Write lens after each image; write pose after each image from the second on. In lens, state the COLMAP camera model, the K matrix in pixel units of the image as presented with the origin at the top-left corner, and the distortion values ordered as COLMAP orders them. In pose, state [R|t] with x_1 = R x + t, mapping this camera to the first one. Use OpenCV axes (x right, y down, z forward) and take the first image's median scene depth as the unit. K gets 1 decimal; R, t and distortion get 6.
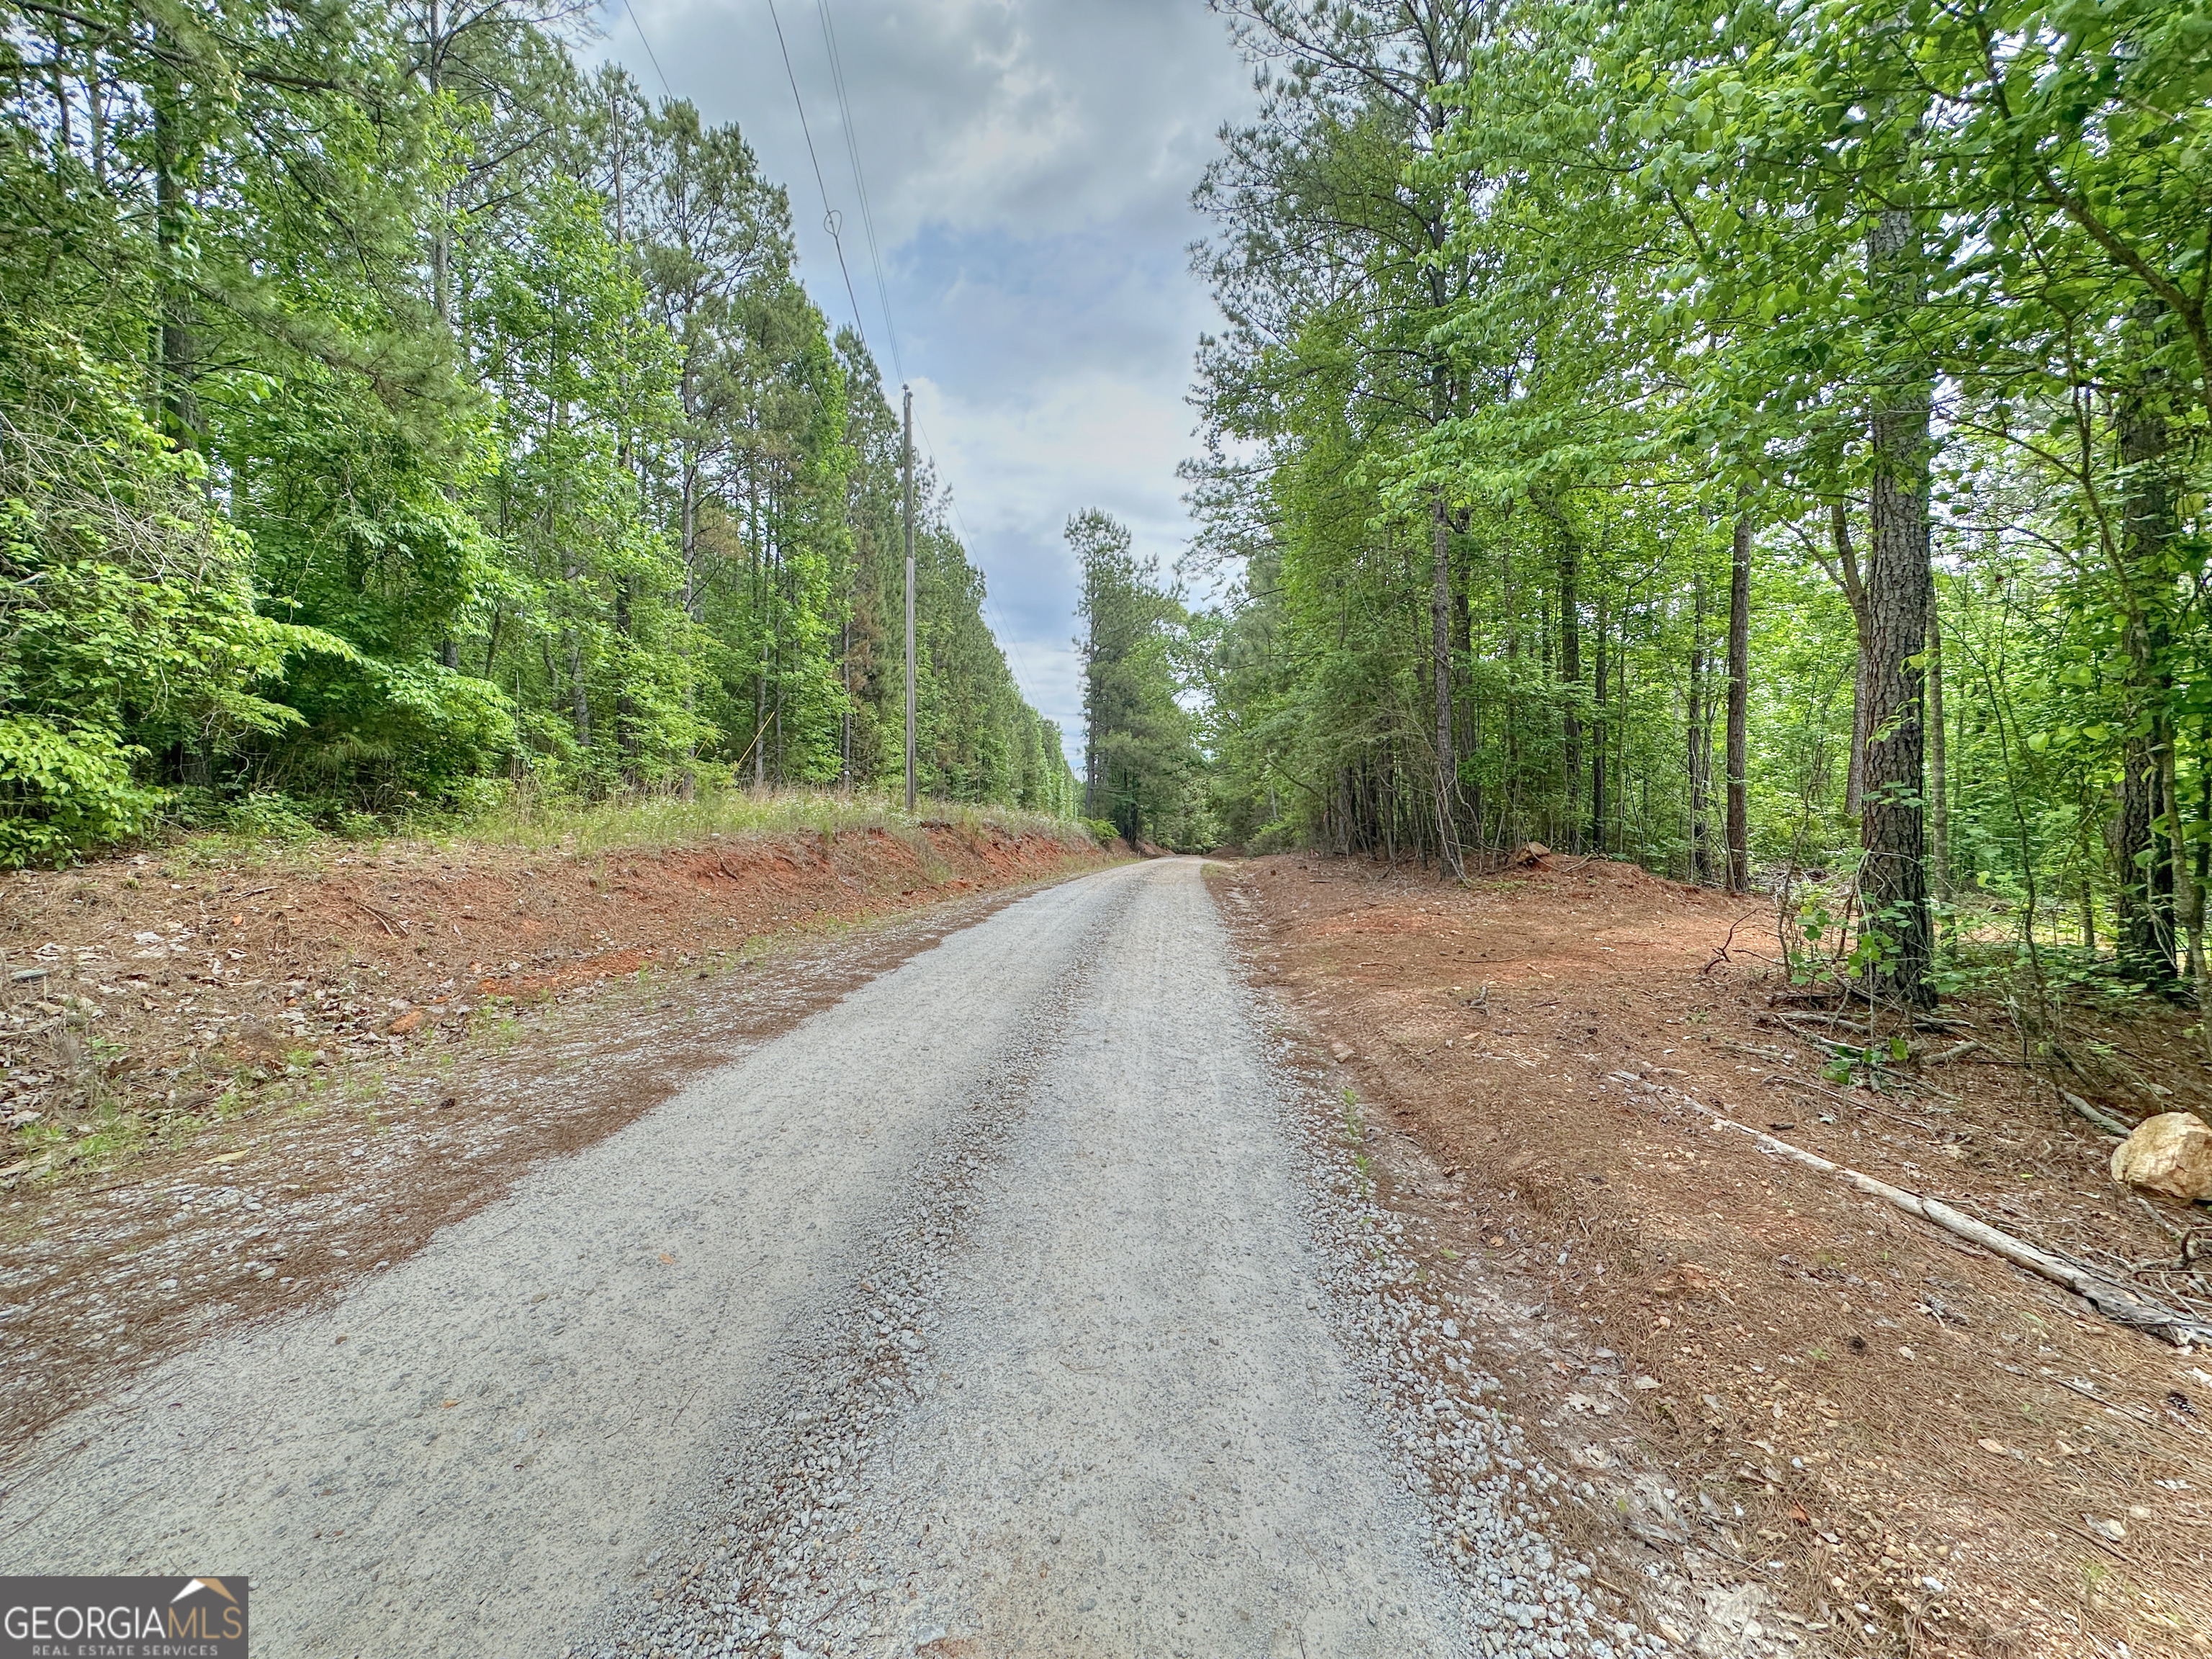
lens RADIAL K [[885.2, 0, 1105.6], [0, 885.2, 823.9], [0, 0, 1]] dist [-0.000220, 0.000526]
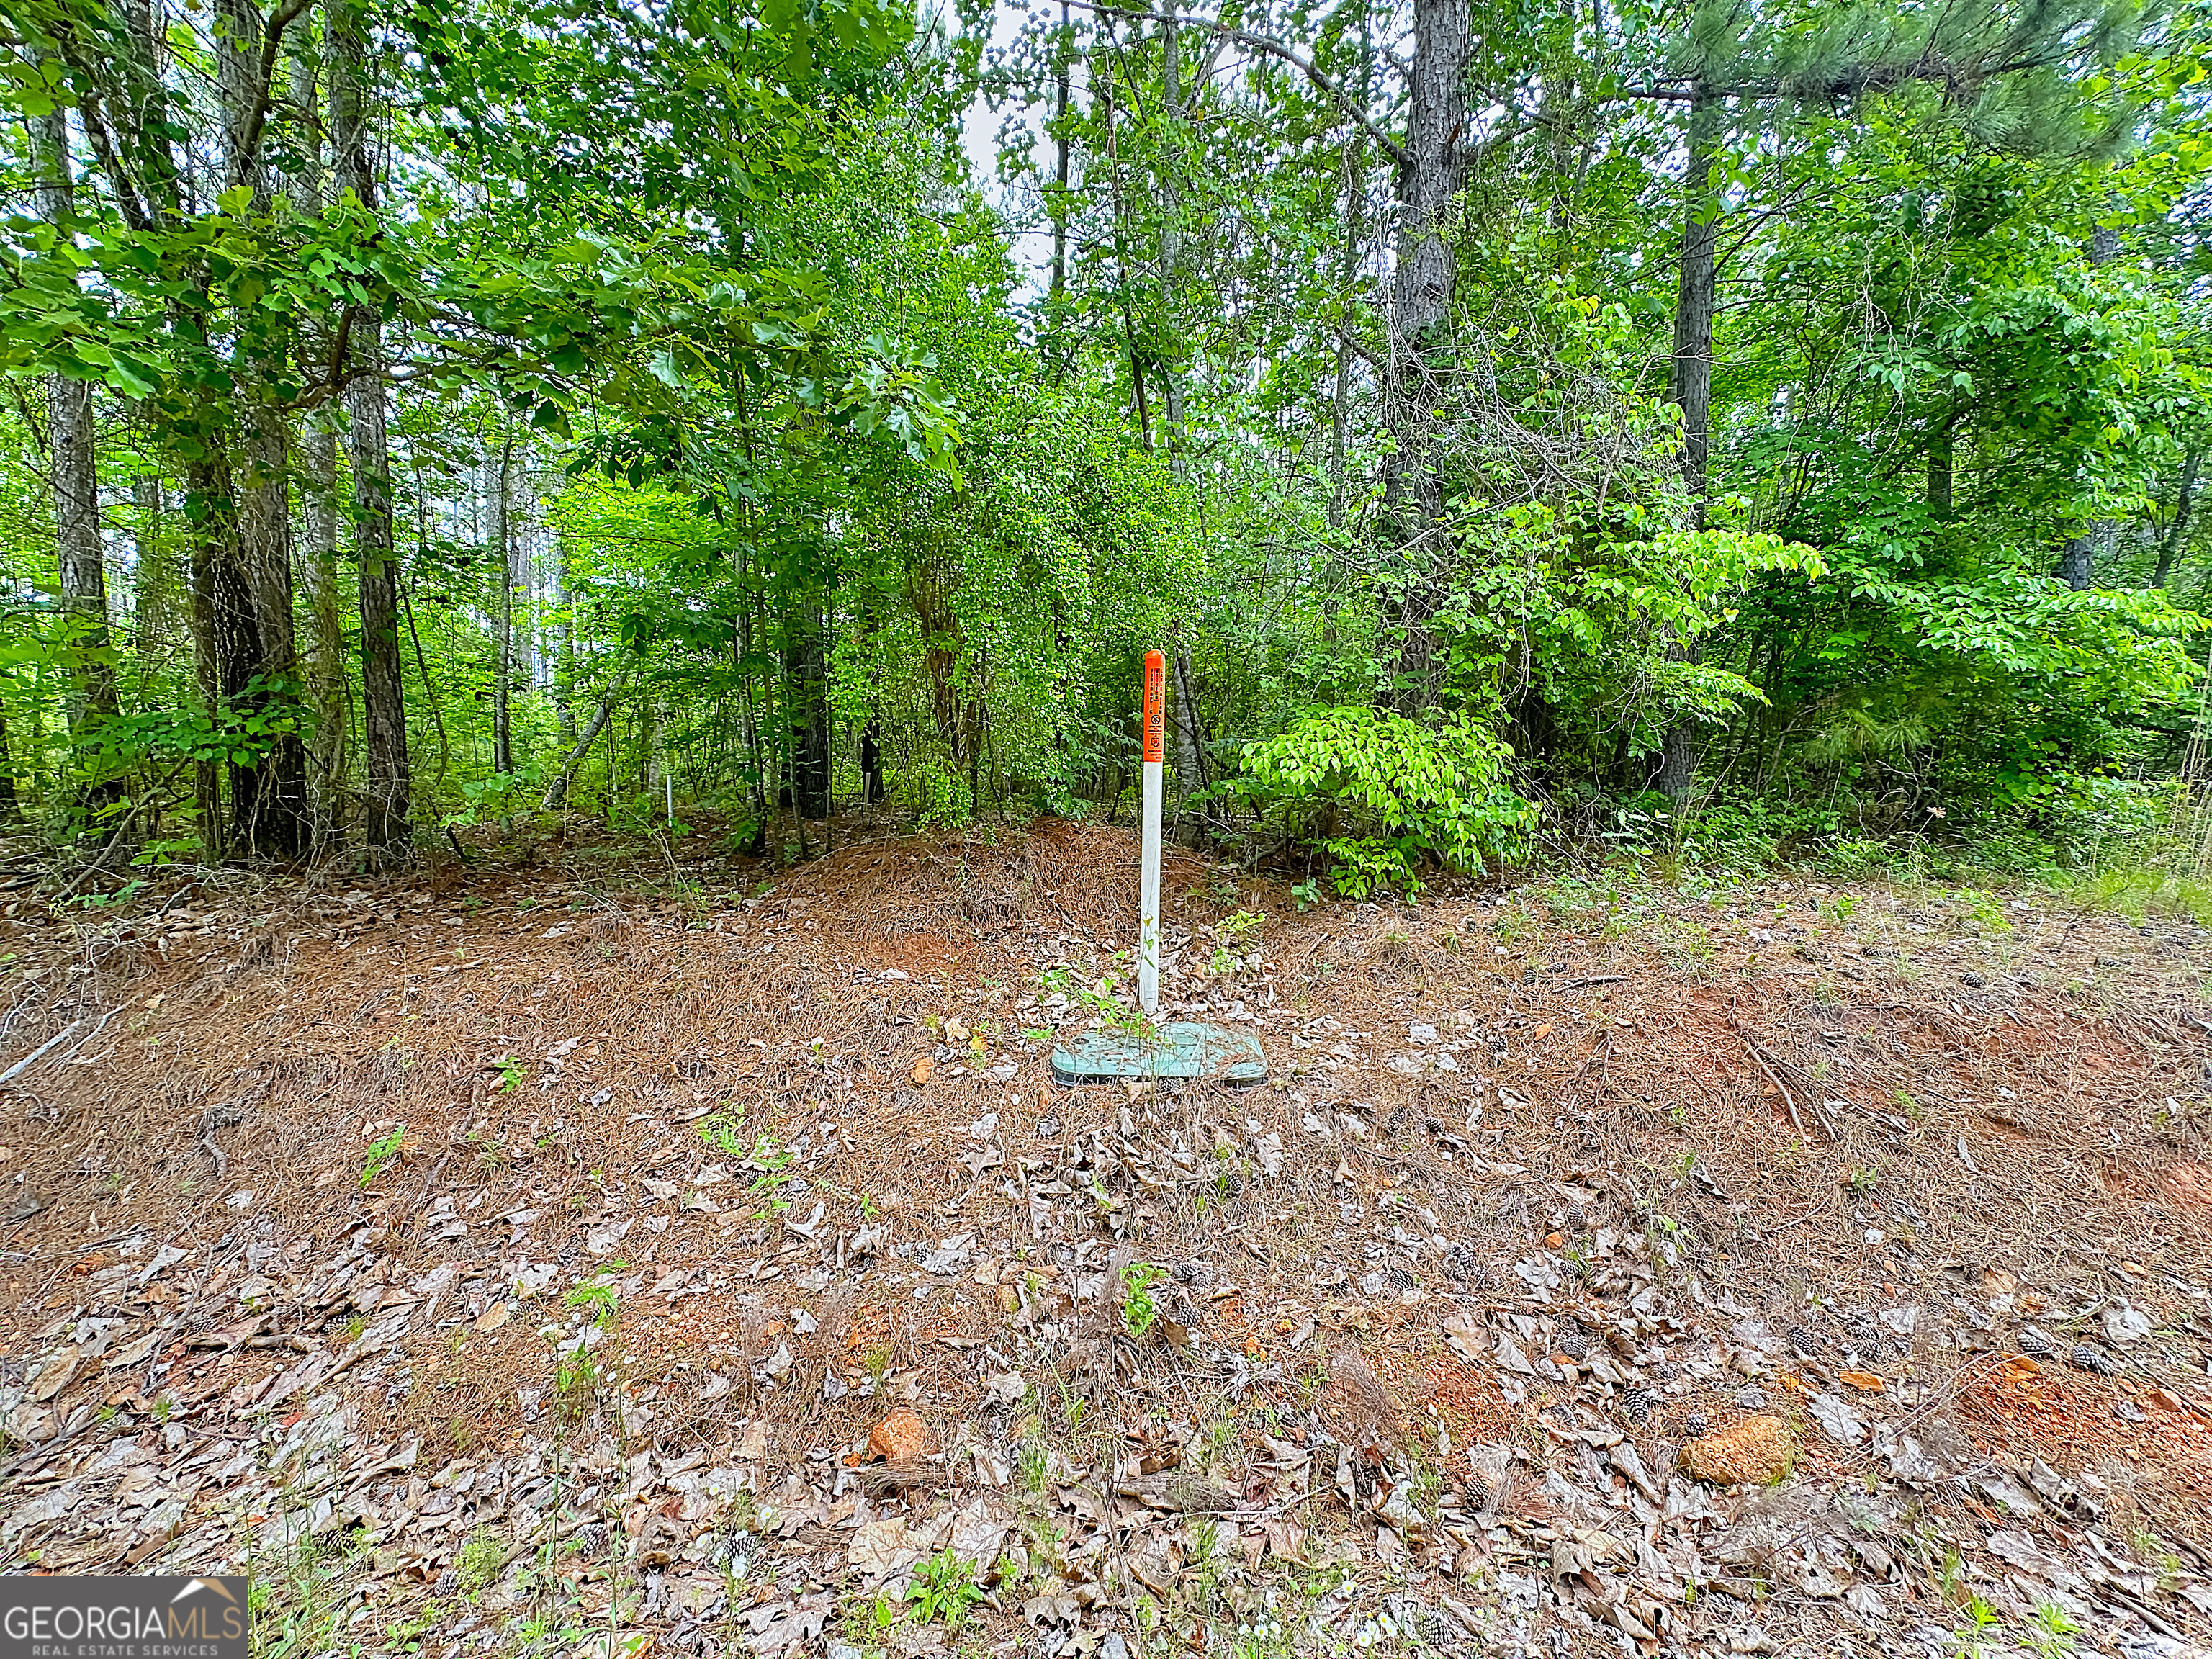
lens RADIAL K [[885.2, 0, 1105.6], [0, 885.2, 830.5], [0, 0, 1]] dist [-0.000220, 0.000526]
pose [[0.094416, 0.051335, -0.994208, -0.311205], [-0.039120, 0.998090, 0.047820, -0.029876], [0.994764, 0.034378, 0.096244, 0.471125]]
